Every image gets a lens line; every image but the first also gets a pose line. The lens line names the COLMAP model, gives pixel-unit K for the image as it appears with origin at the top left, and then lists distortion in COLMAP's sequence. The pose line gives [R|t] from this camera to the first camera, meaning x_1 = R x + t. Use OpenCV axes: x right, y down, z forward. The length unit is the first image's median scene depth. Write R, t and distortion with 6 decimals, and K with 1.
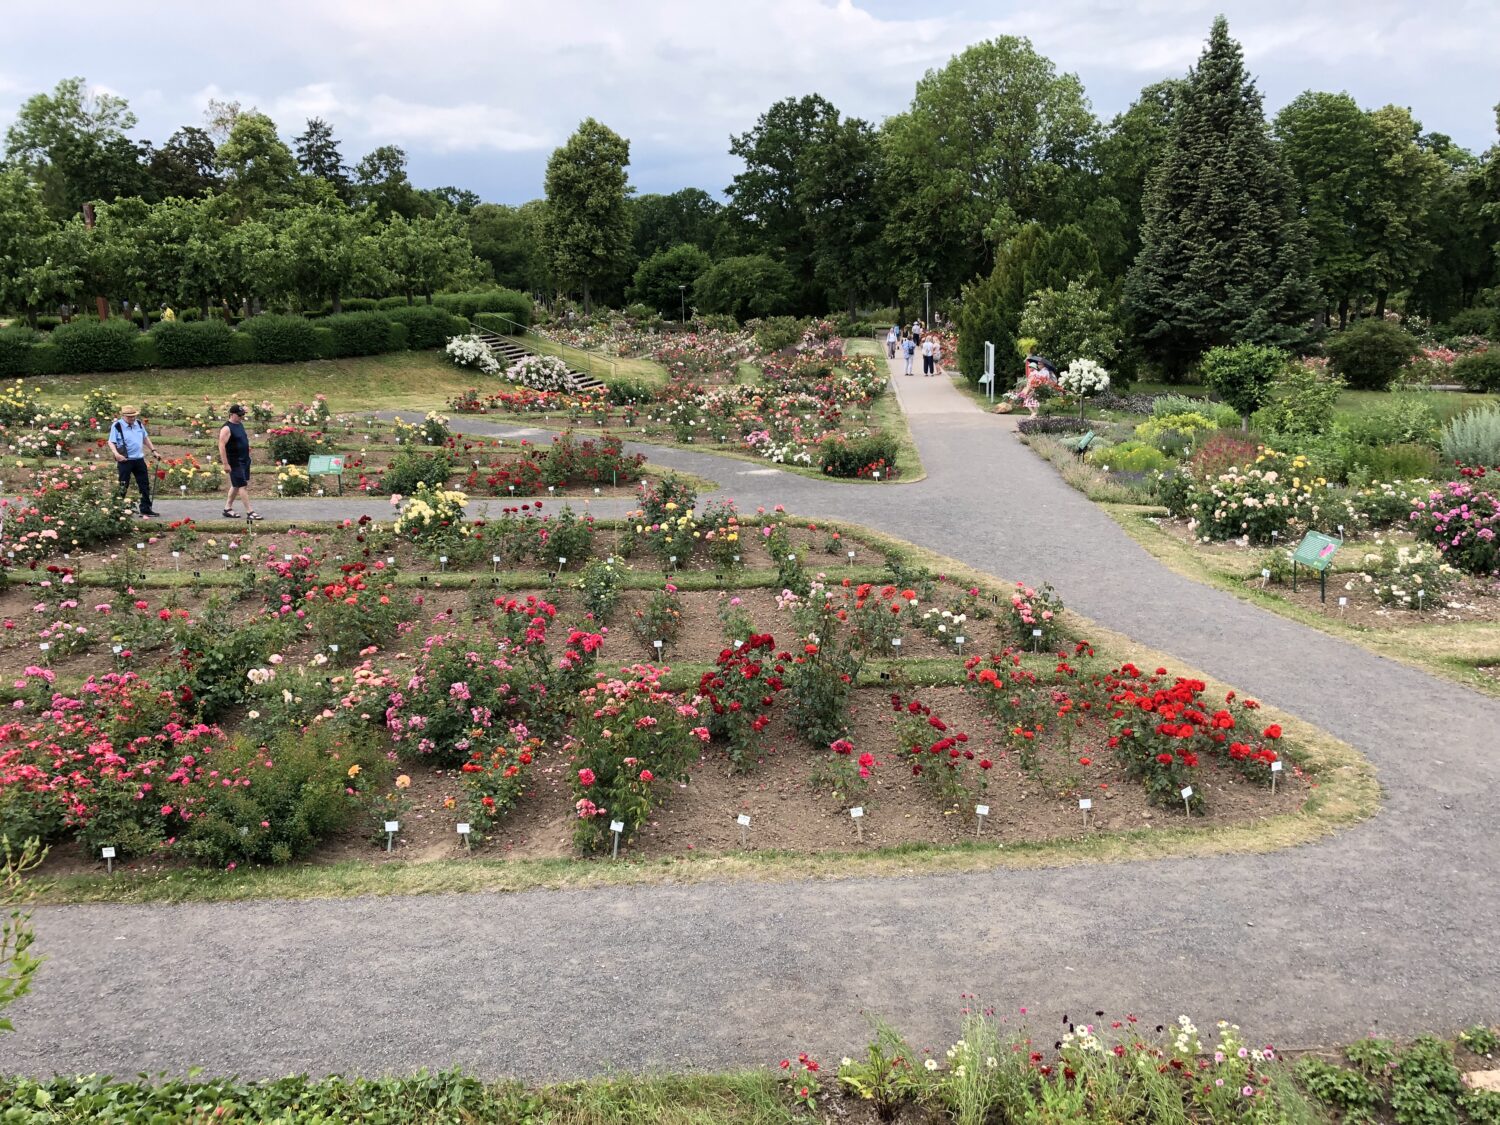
lens RADIAL K [[1221.5, 0, 751.7], [0, 1221.5, 563.6], [0, 0, 1]] dist [-0.003494, -0.006745]
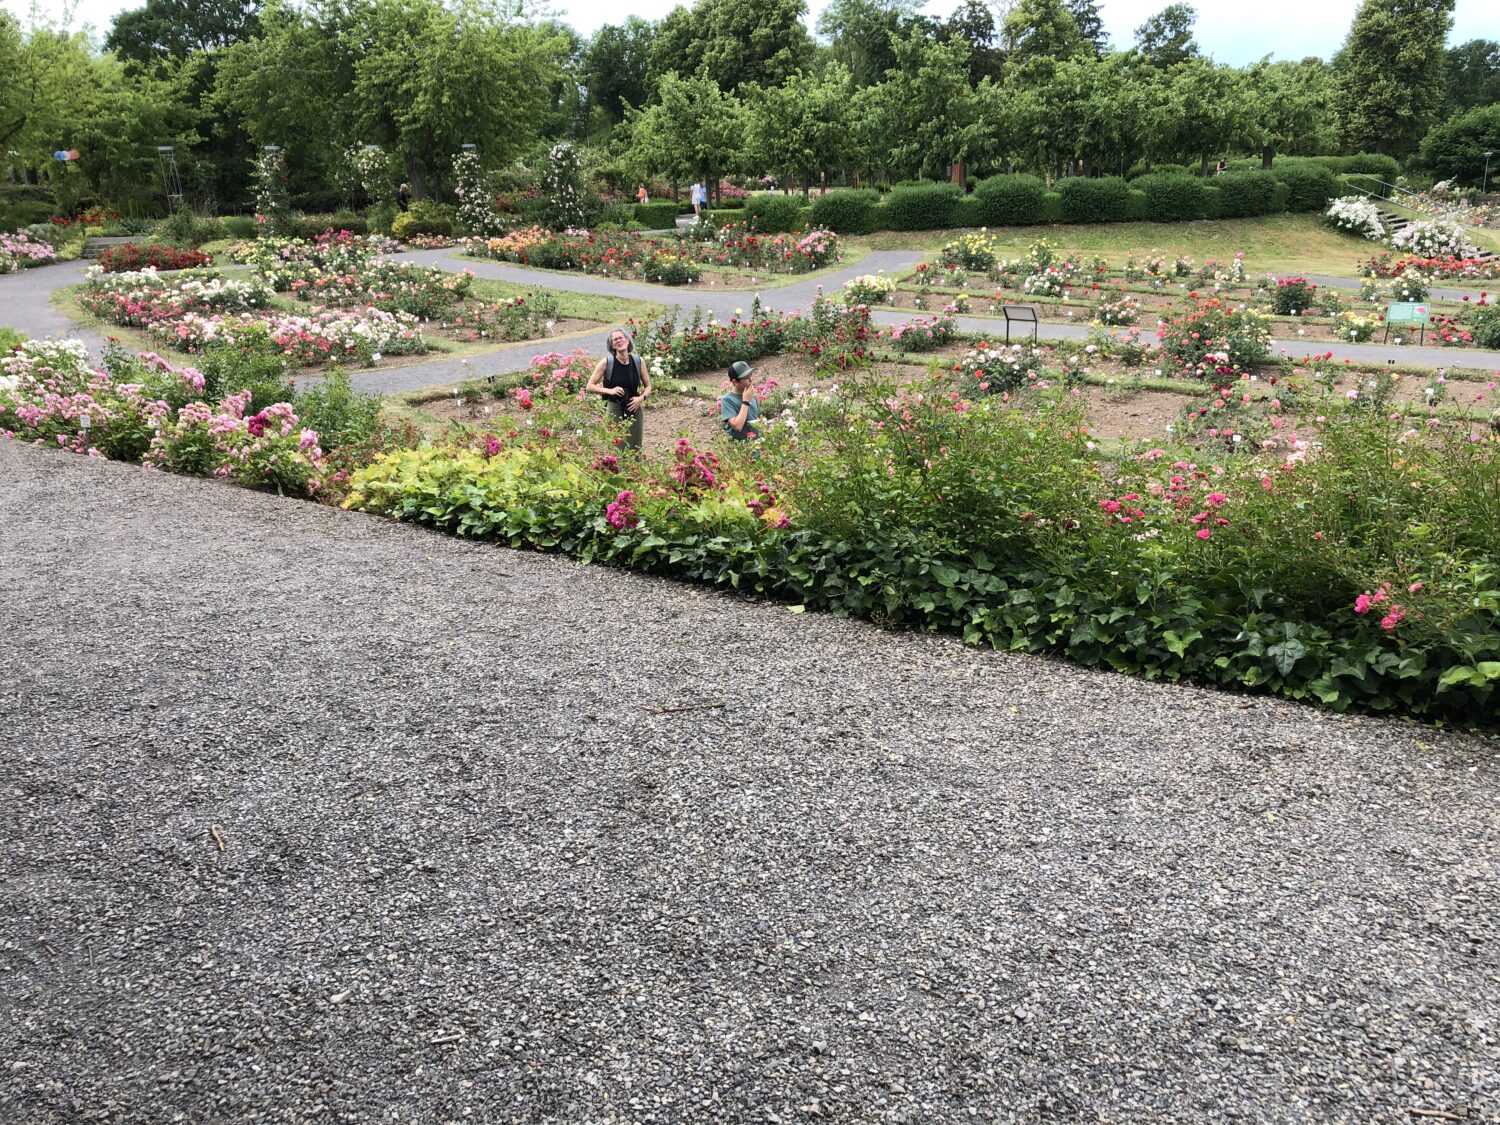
lens RADIAL K [[1221.5, 0, 750.6], [0, 1221.5, 560.0], [0, 0, 1]] dist [-0.003494, -0.006745]
pose [[0.870177, 0.143094, -0.471504, -0.154376], [-0.100363, 0.988316, 0.114715, 0.025358], [0.482409, -0.052501, 0.874371, -0.044013]]
